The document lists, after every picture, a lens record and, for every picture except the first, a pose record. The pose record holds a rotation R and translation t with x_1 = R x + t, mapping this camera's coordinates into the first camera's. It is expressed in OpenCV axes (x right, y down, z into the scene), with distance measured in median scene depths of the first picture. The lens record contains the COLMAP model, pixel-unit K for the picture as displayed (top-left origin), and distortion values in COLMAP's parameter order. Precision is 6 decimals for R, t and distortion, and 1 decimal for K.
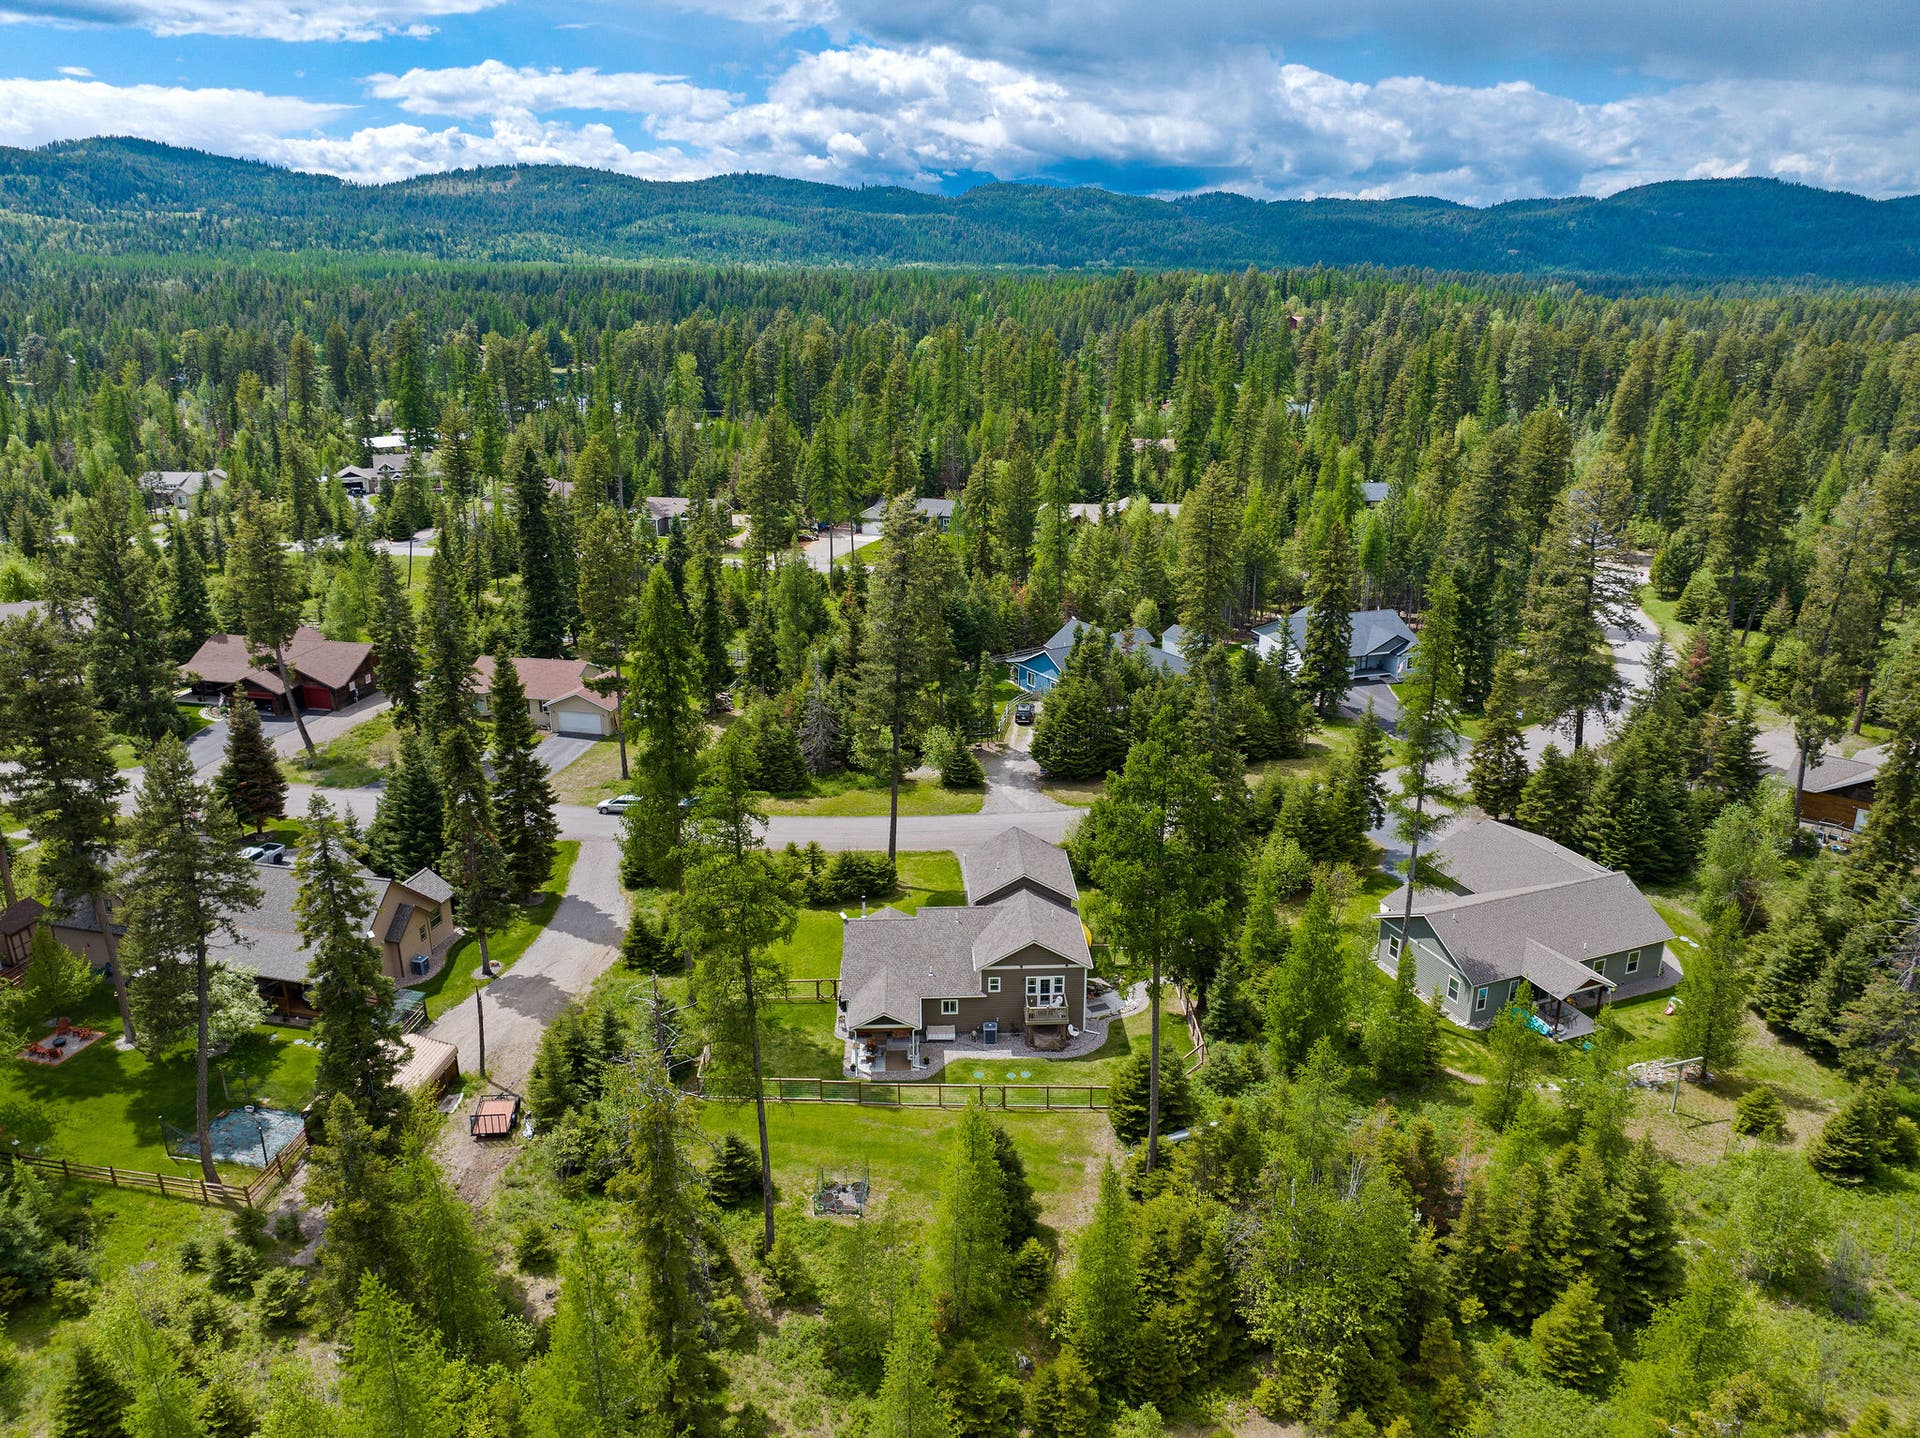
lens RADIAL K [[1356.6, 0, 973.5], [0, 1356.6, 708.0], [0, 0, 1]] dist [-0.042430, 0.011791]
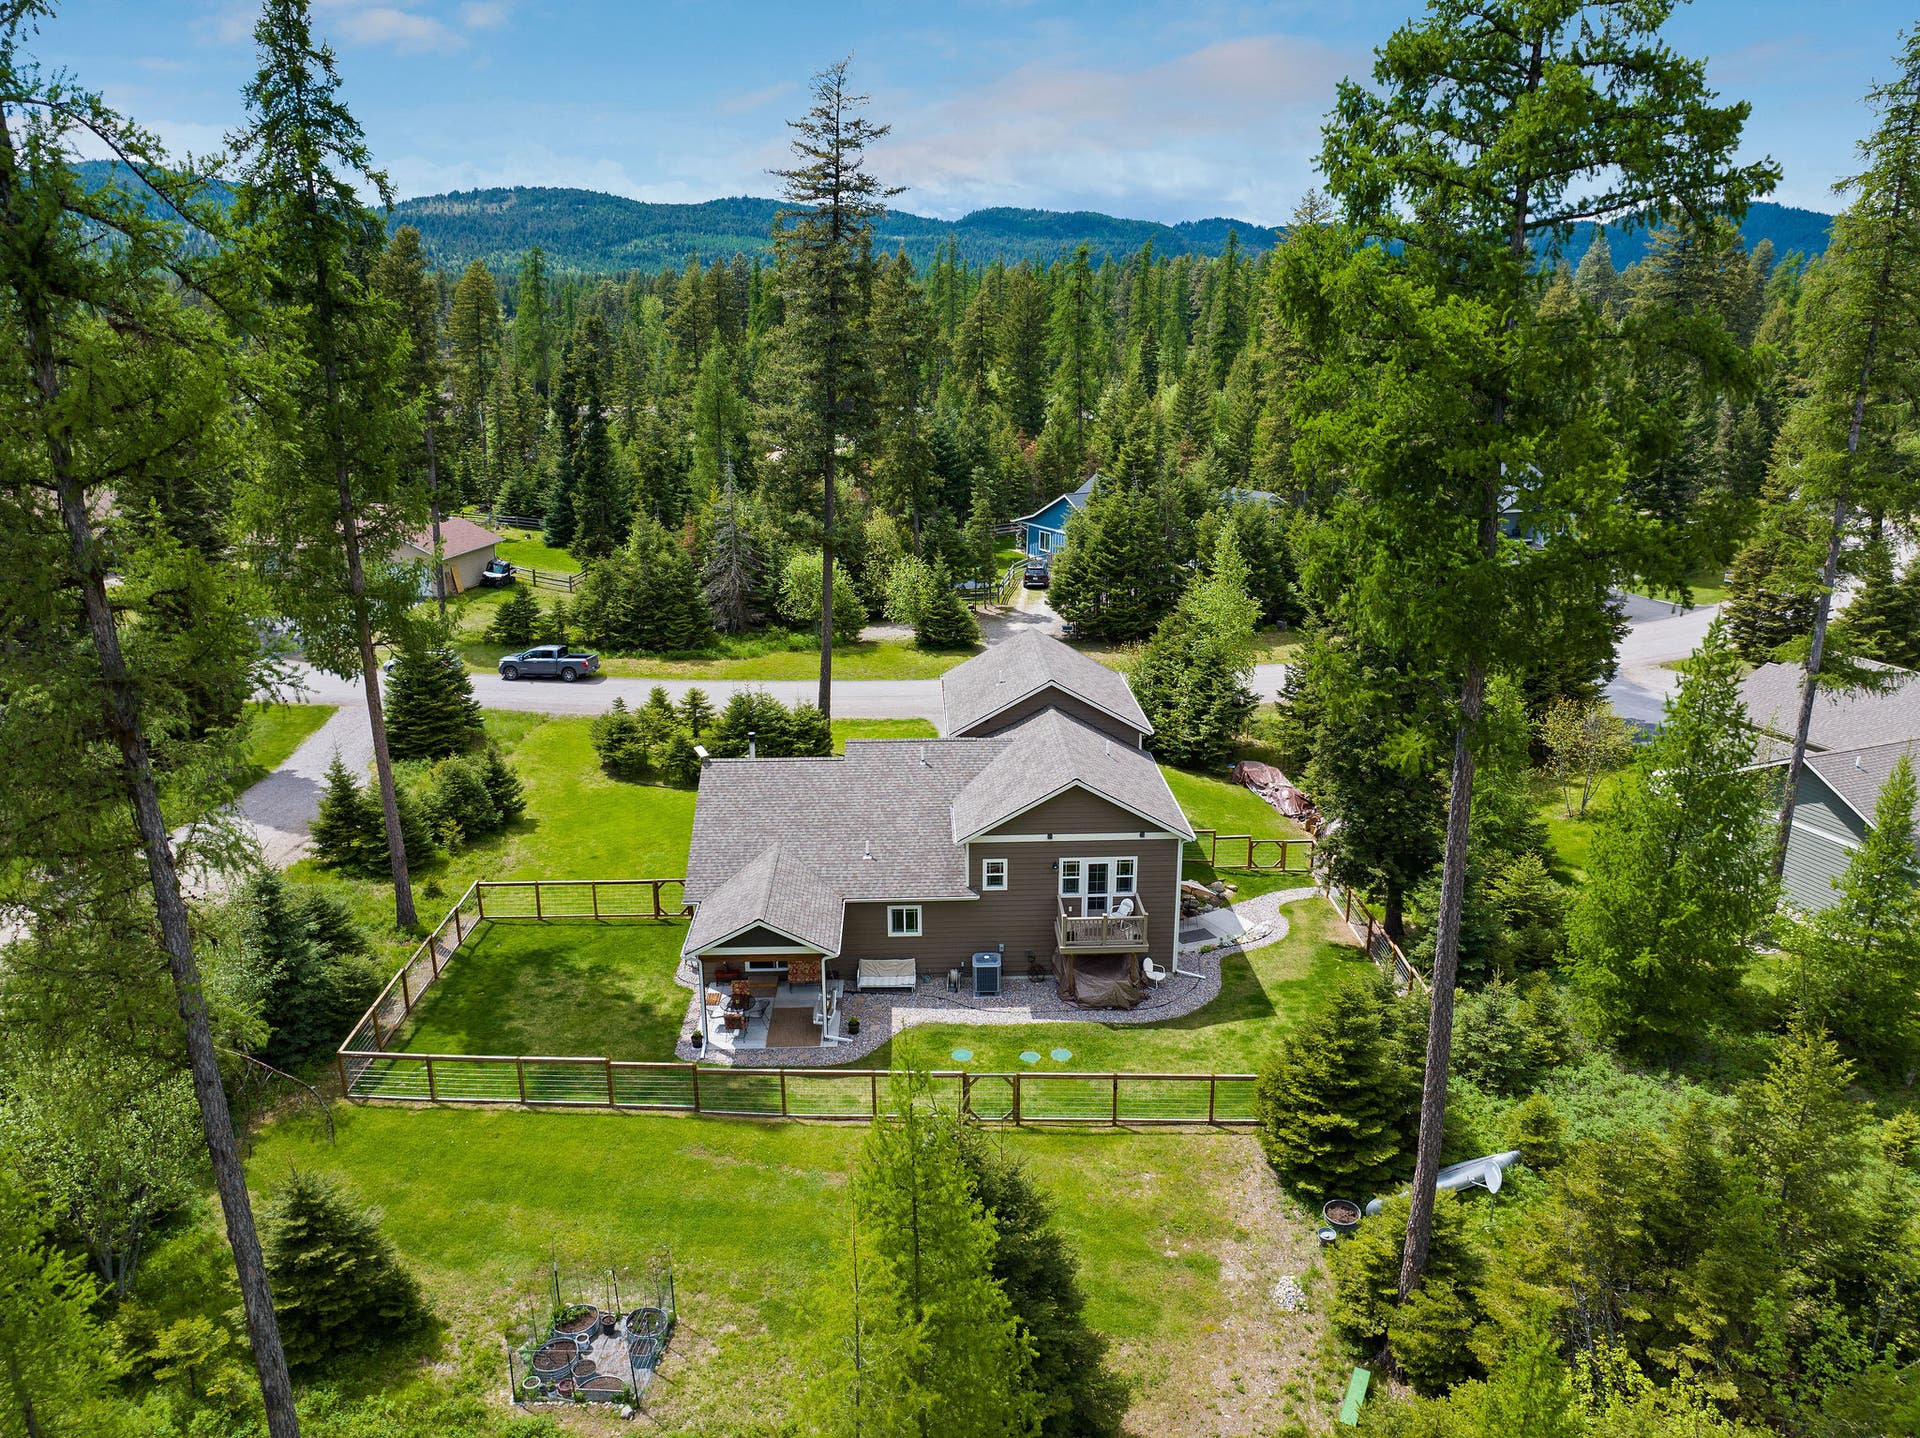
lens RADIAL K [[1356.6, 0, 973.5], [0, 1356.6, 708.0], [0, 0, 1]] dist [-0.042430, 0.011791]
pose [[1.000000, 0.000533, 0.000599, 0.007239], [-0.000519, 0.999714, -0.023905, 0.155224], [-0.000611, 0.023904, 0.999714, 0.504659]]
